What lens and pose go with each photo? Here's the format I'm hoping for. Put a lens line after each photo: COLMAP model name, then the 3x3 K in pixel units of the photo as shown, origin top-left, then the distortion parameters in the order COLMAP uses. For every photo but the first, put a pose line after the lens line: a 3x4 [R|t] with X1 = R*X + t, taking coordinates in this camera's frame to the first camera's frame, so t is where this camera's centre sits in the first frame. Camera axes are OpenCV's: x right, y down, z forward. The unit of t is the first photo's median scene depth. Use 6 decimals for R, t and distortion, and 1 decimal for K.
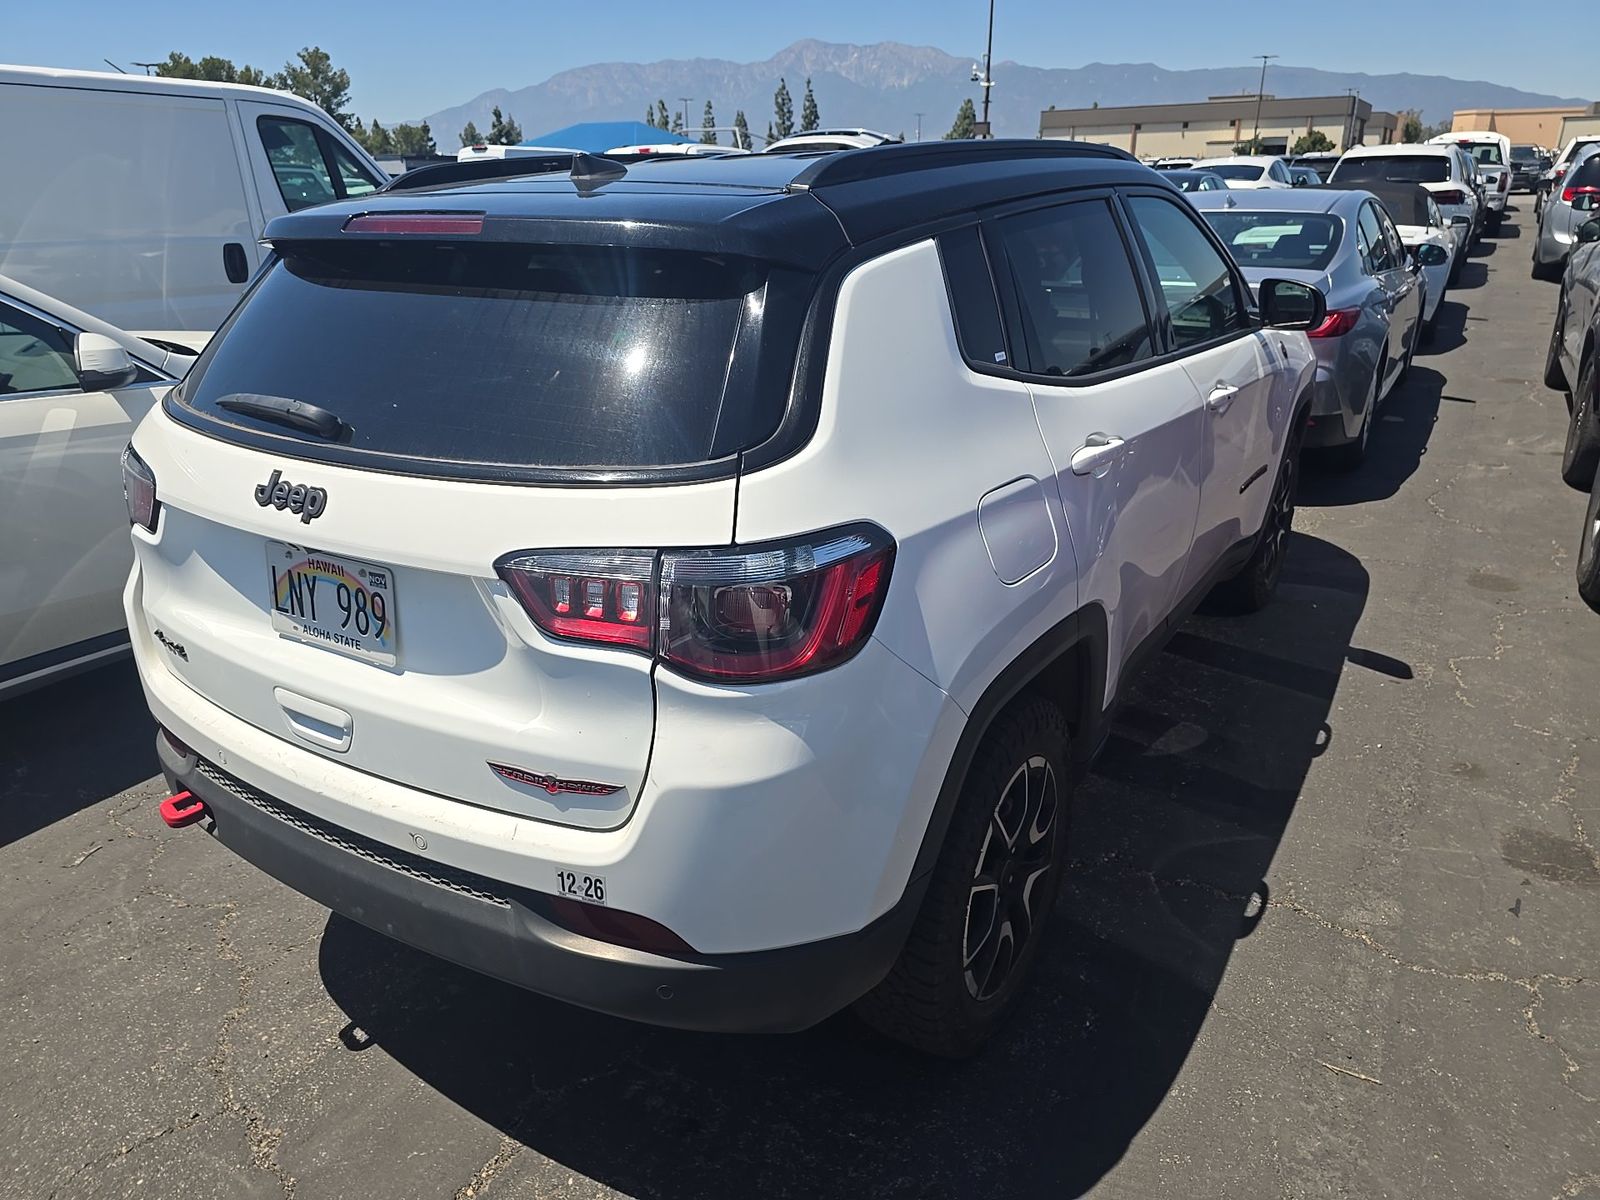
lens RADIAL K [[1061.8, 0, 787.8], [0, 1061.8, 604.6], [0, 0, 1]] dist [0.032196, -0.027167]
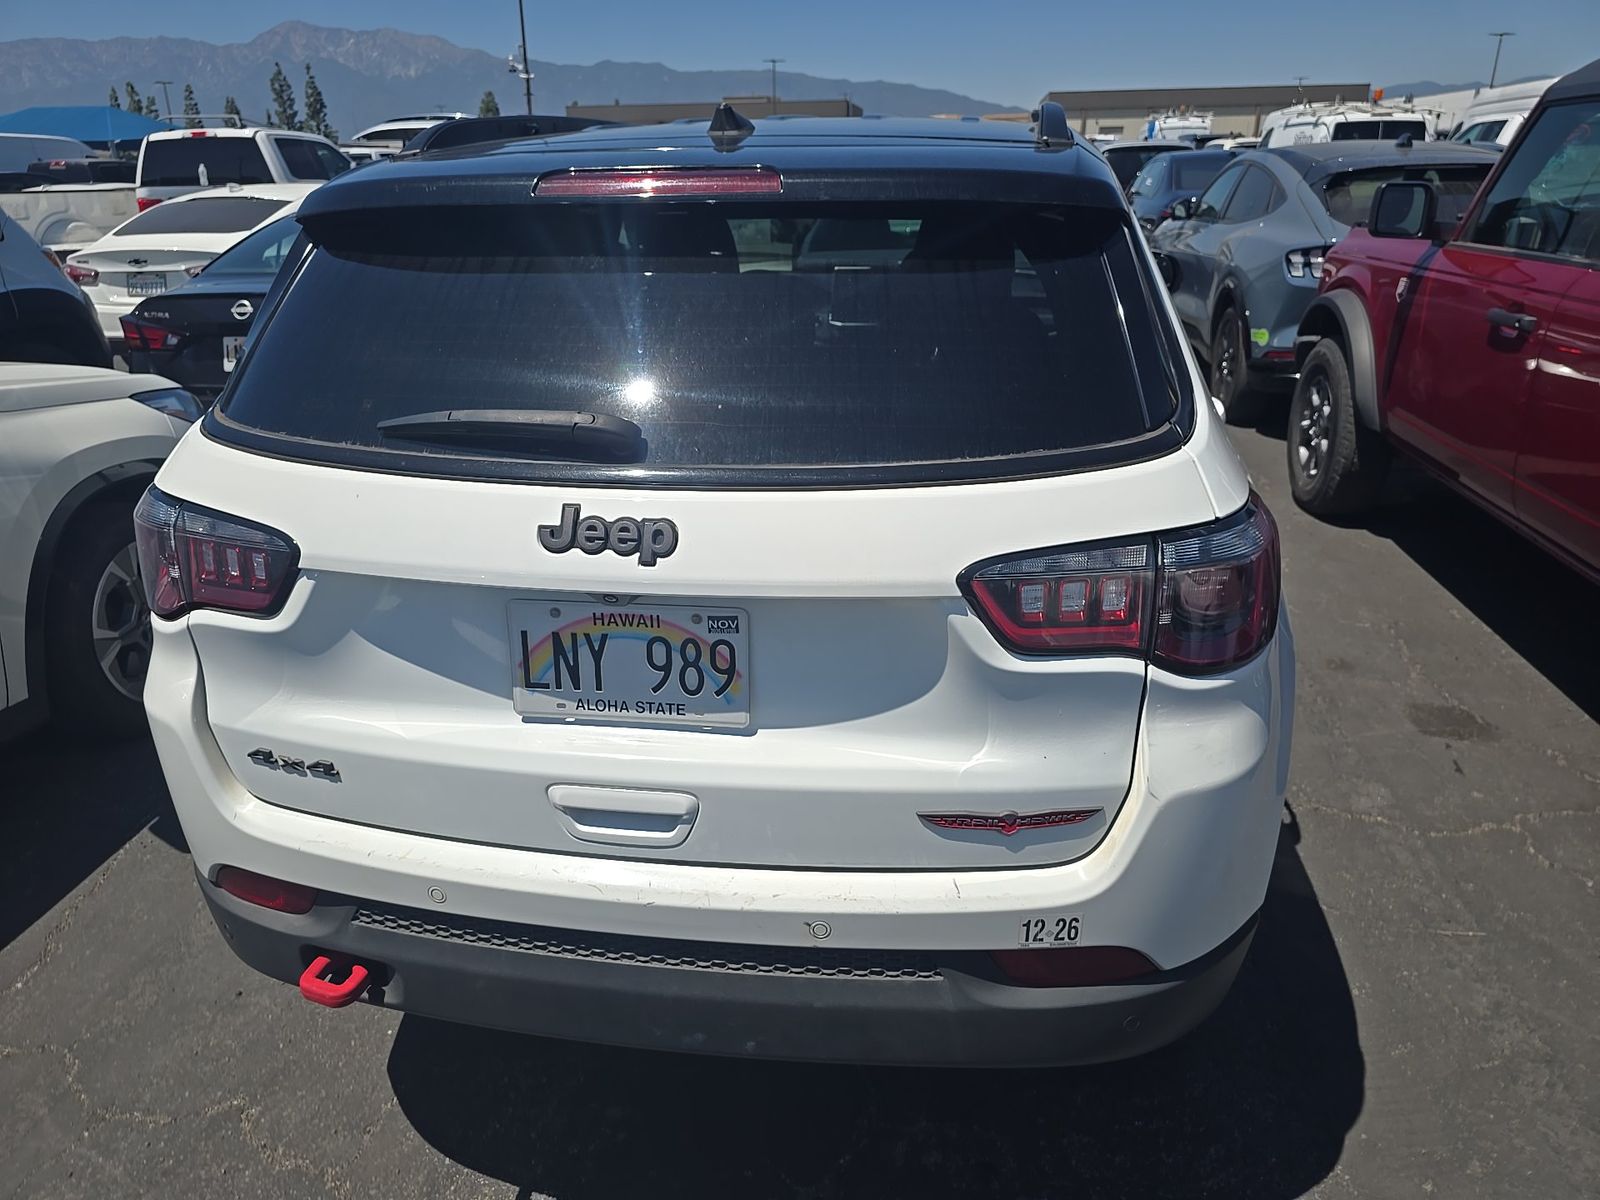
lens RADIAL K [[1068.9, 0, 790.6], [0, 1068.9, 598.9], [0, 0, 1]] dist [0.030044, -0.030735]
pose [[0.924190, -0.140126, 0.355300, -0.620083], [0.140772, 0.989747, 0.024175, -0.054385], [-0.355045, 0.027674, 0.934439, 0.223042]]
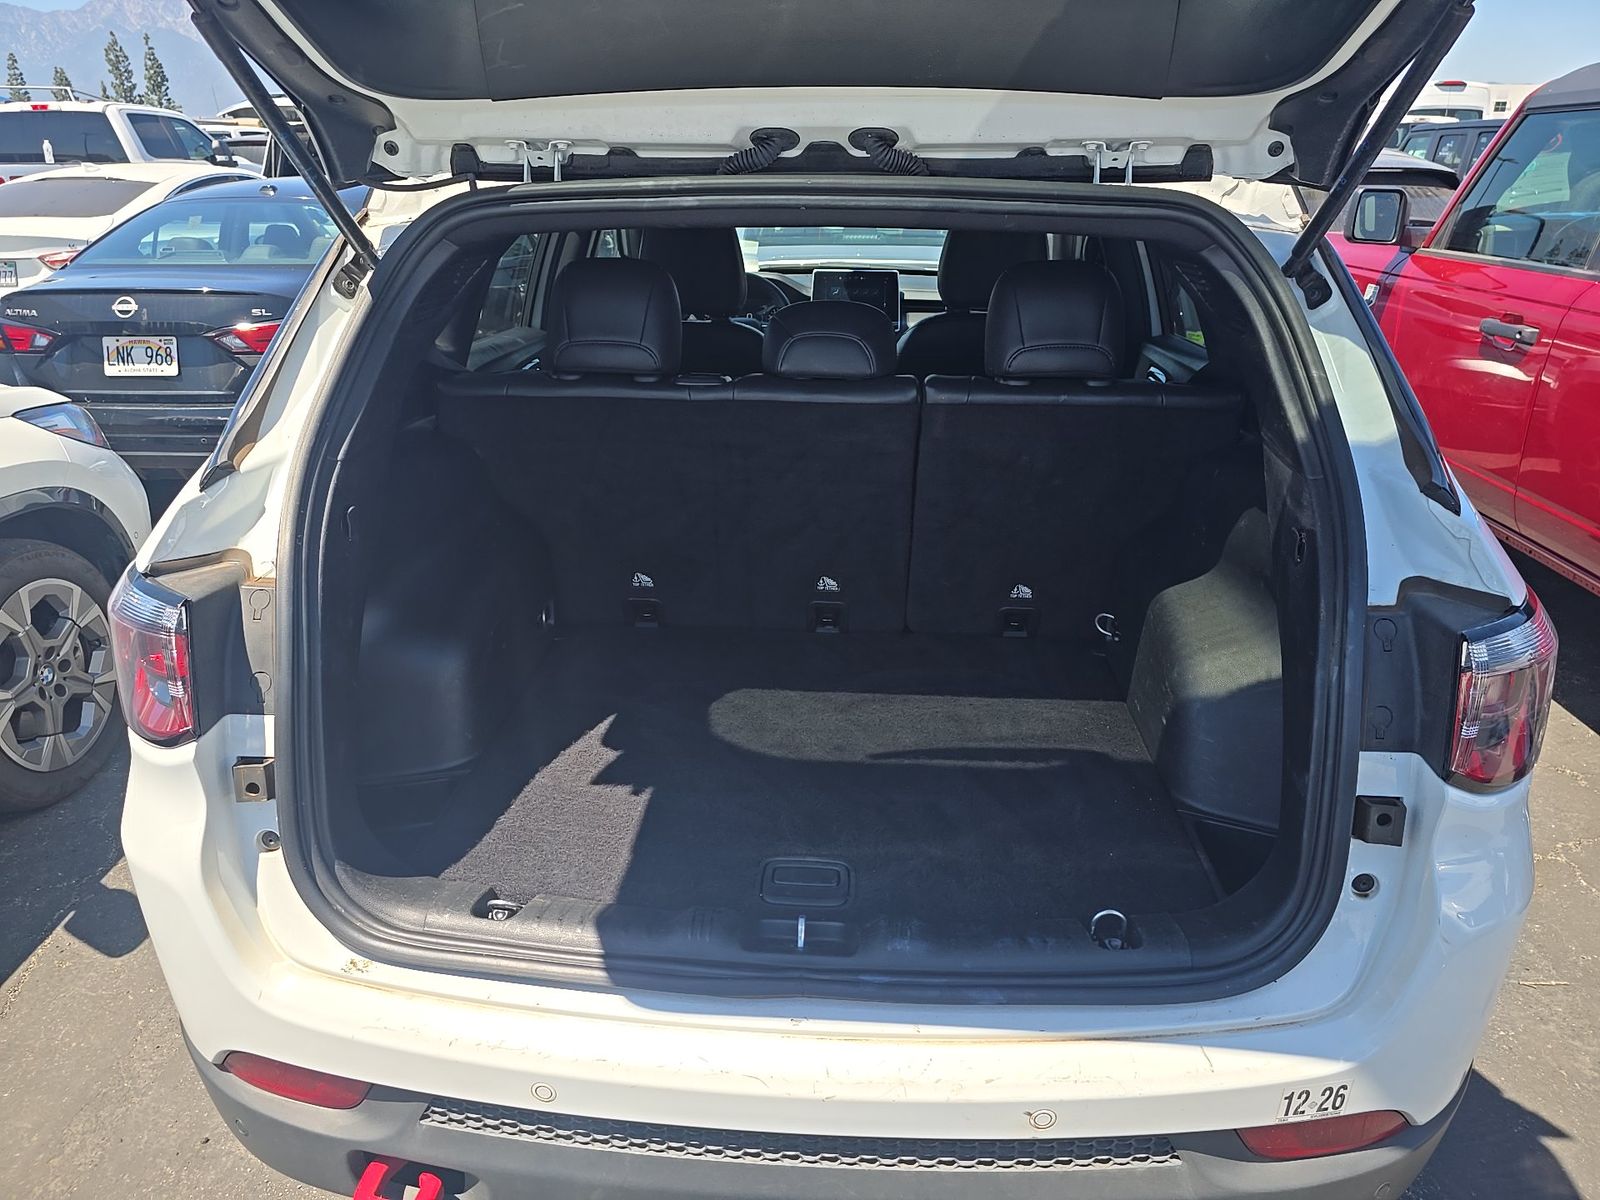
lens RADIAL K [[1061.8, 0, 787.8], [0, 1061.8, 604.6], [0, 0, 1]] dist [0.032196, -0.027167]
pose [[0.879099, -0.166702, 0.446536, -0.726662], [0.159026, 0.985745, 0.054925, -0.157904], [-0.449327, 0.022726, 0.893078, 0.460900]]
